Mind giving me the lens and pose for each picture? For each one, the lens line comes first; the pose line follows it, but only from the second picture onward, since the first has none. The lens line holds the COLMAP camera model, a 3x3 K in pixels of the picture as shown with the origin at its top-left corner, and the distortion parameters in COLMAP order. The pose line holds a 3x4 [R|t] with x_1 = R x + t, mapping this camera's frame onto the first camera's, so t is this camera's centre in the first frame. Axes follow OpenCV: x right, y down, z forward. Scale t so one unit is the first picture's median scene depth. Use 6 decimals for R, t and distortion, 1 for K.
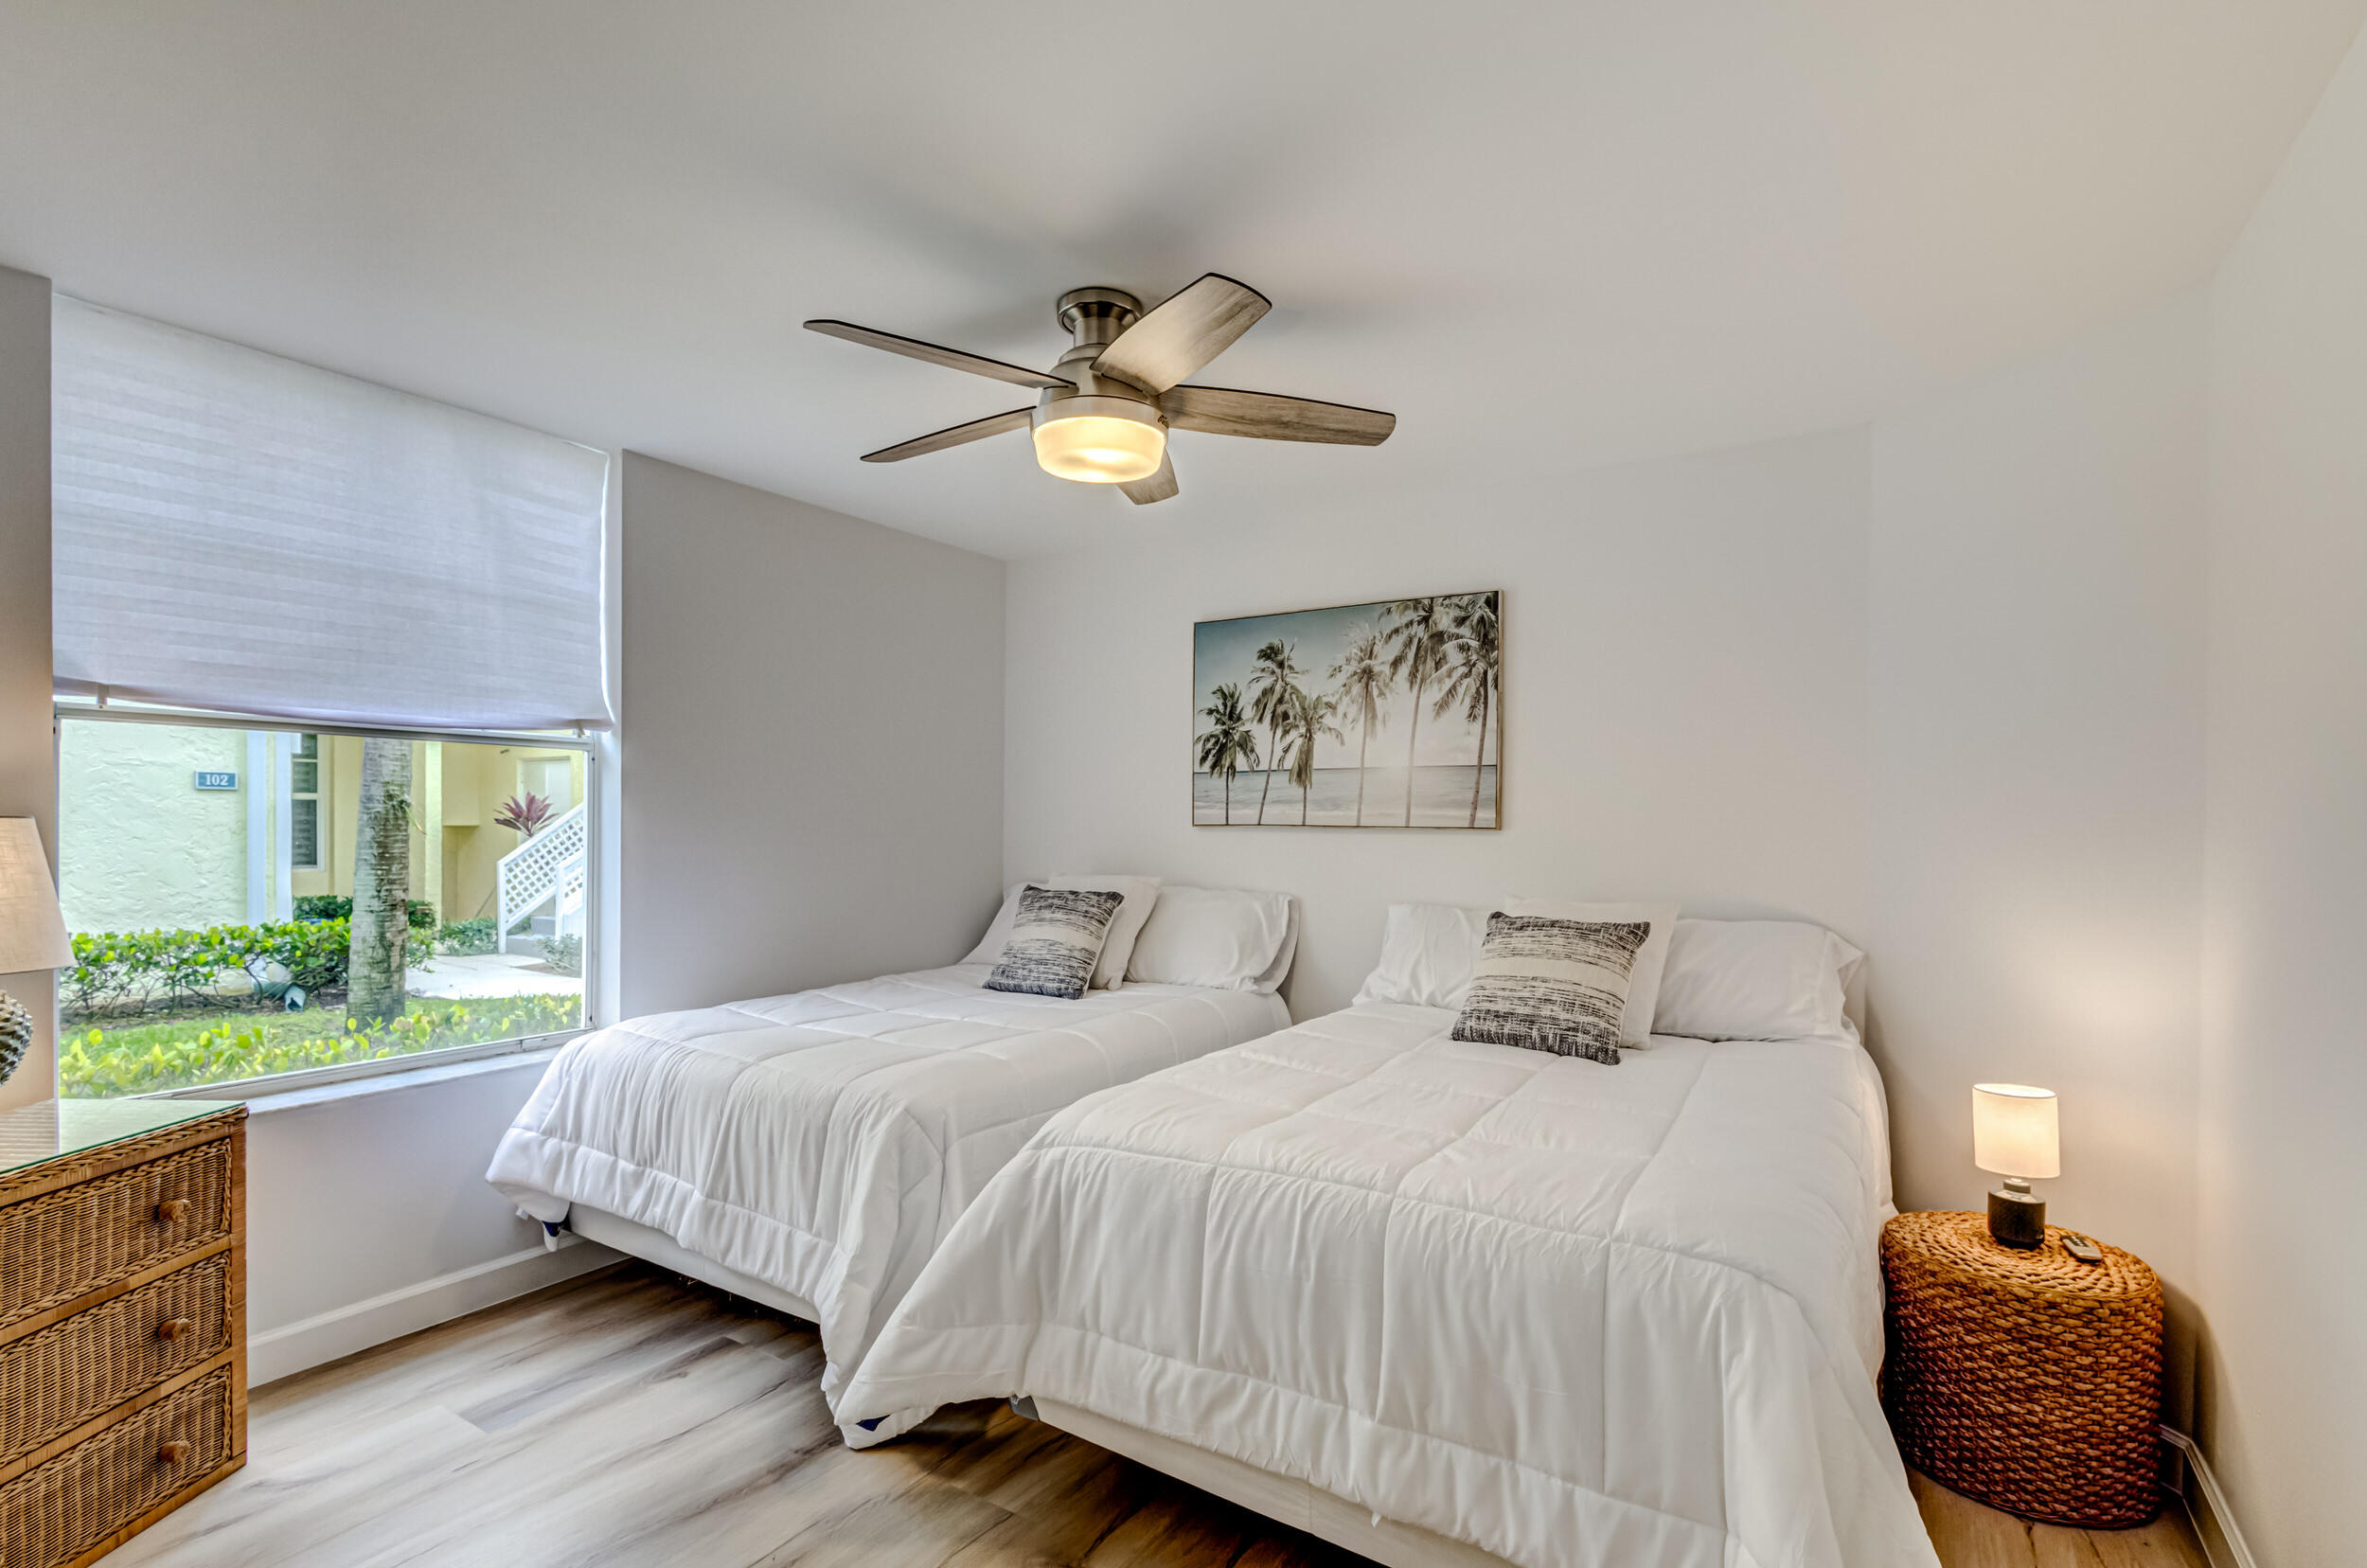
lens RADIAL K [[1115.0, 0, 1186.3], [0, 1115.0, 831.2], [0, 0, 1]] dist [0.011365, -0.000569]
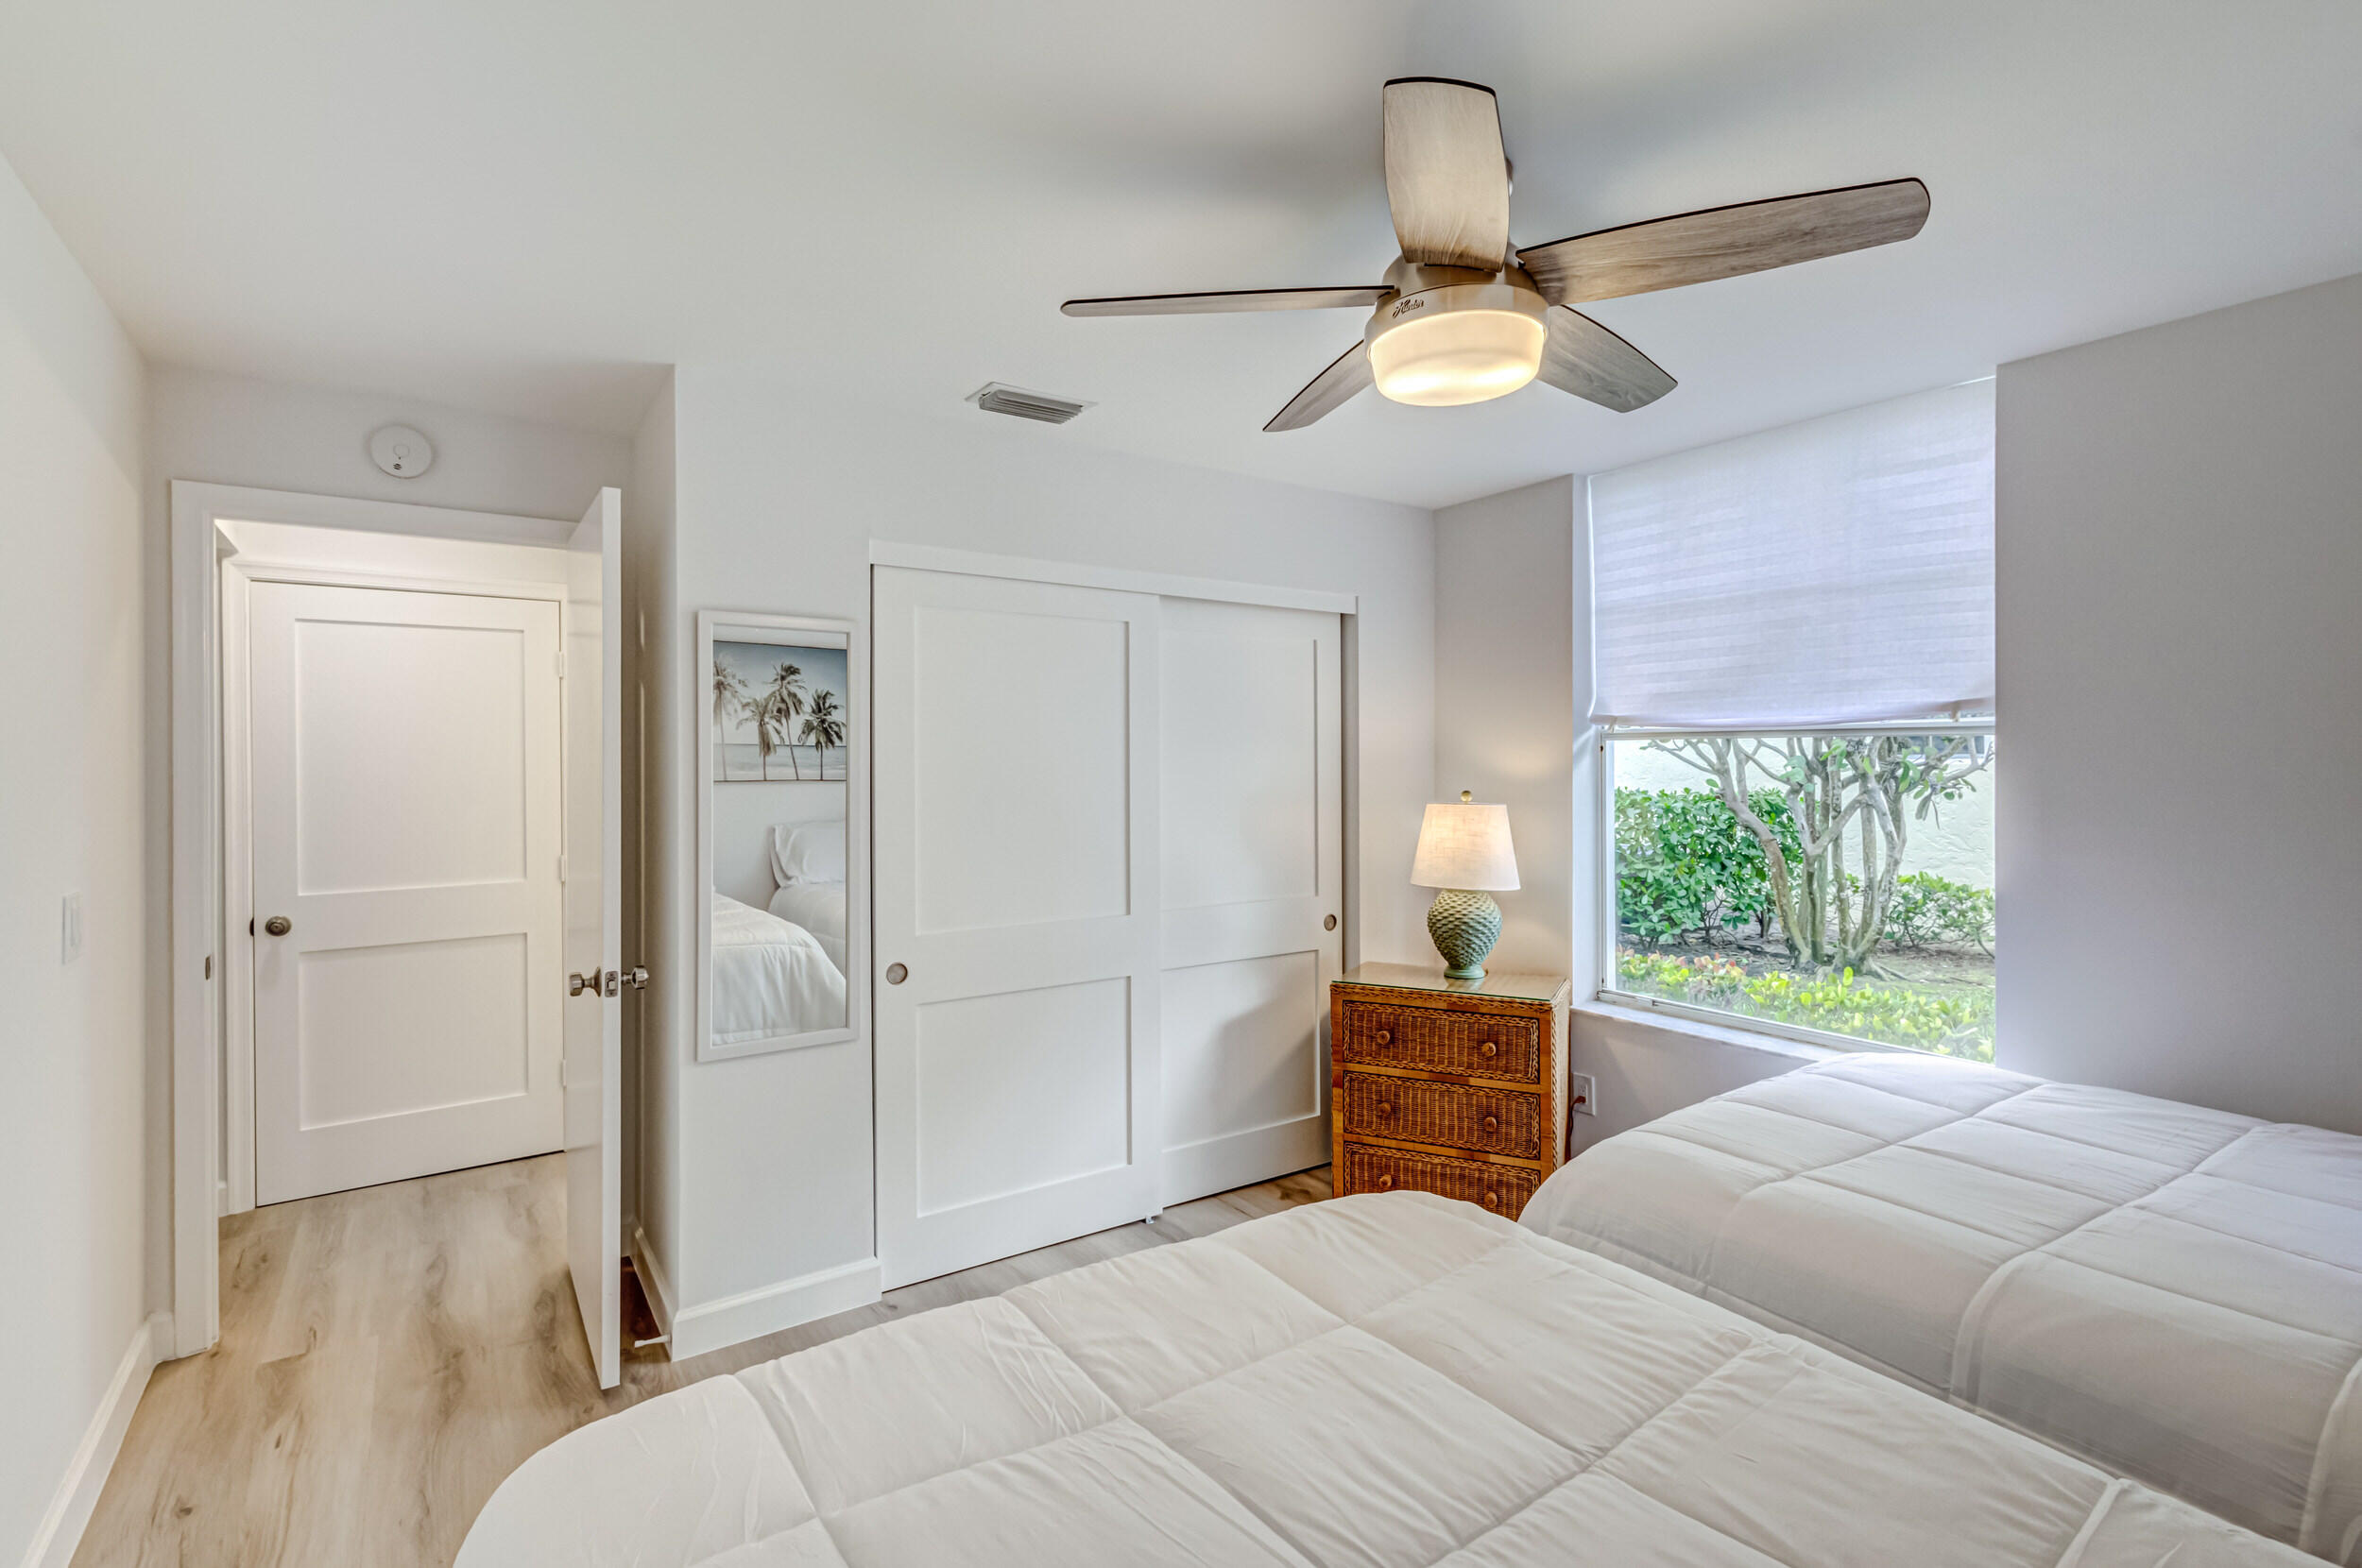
lens RADIAL K [[1112.5, 0, 1183.9], [0, 1112.5, 768.7], [0, 0, 1]] dist [0.011365, -0.000569]
pose [[-0.388544, -0.003427, -0.921424, 0.605812], [-0.013173, 0.999912, 0.001836, -0.051203], [0.921336, 0.012851, -0.388555, 0.976000]]
